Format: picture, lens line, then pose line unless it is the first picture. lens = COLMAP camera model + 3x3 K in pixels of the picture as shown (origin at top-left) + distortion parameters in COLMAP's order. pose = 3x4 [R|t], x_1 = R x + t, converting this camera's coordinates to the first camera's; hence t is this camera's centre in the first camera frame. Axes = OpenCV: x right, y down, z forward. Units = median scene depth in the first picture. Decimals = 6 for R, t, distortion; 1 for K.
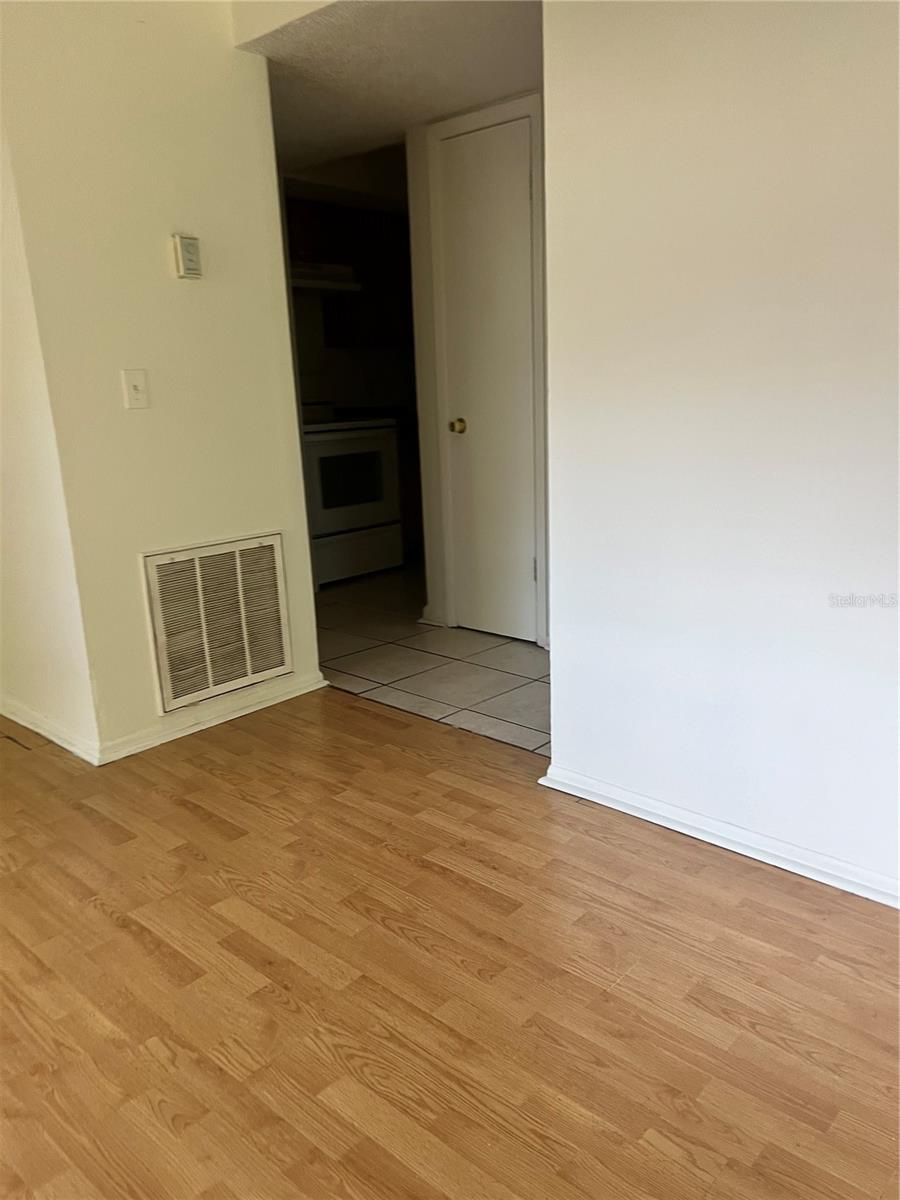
lens RADIAL K [[903.9, 0, 452.8], [0, 903.9, 607.1], [0, 0, 1]] dist [0.072561, 0.000745]
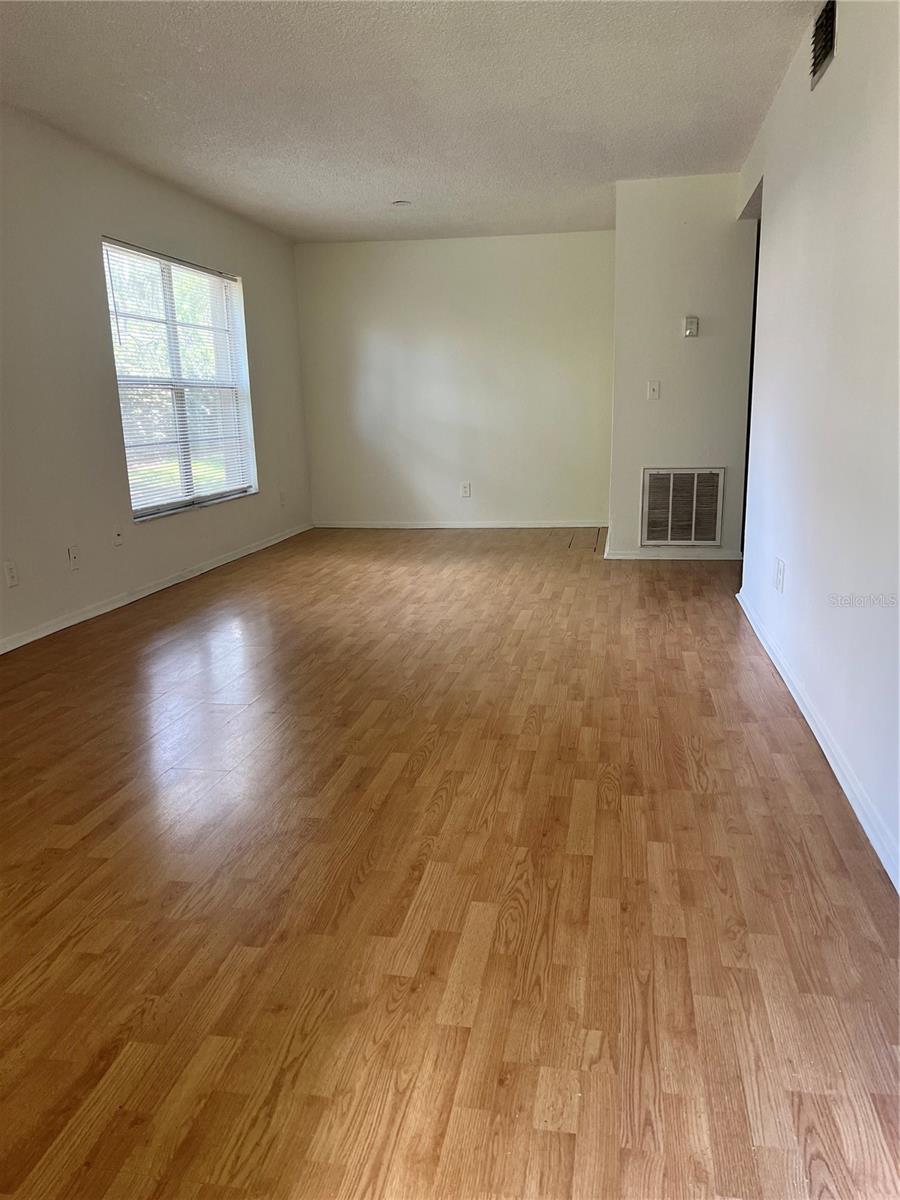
lens RADIAL K [[903.9, 0, 448.7], [0, 903.9, 599.9], [0, 0, 1]] dist [0.072561, 0.000745]
pose [[0.516368, 0.199971, -0.832692, 1.206395], [-0.209495, 0.972307, 0.103588, 0.113831], [0.830347, 0.120956, 0.543961, -0.480786]]
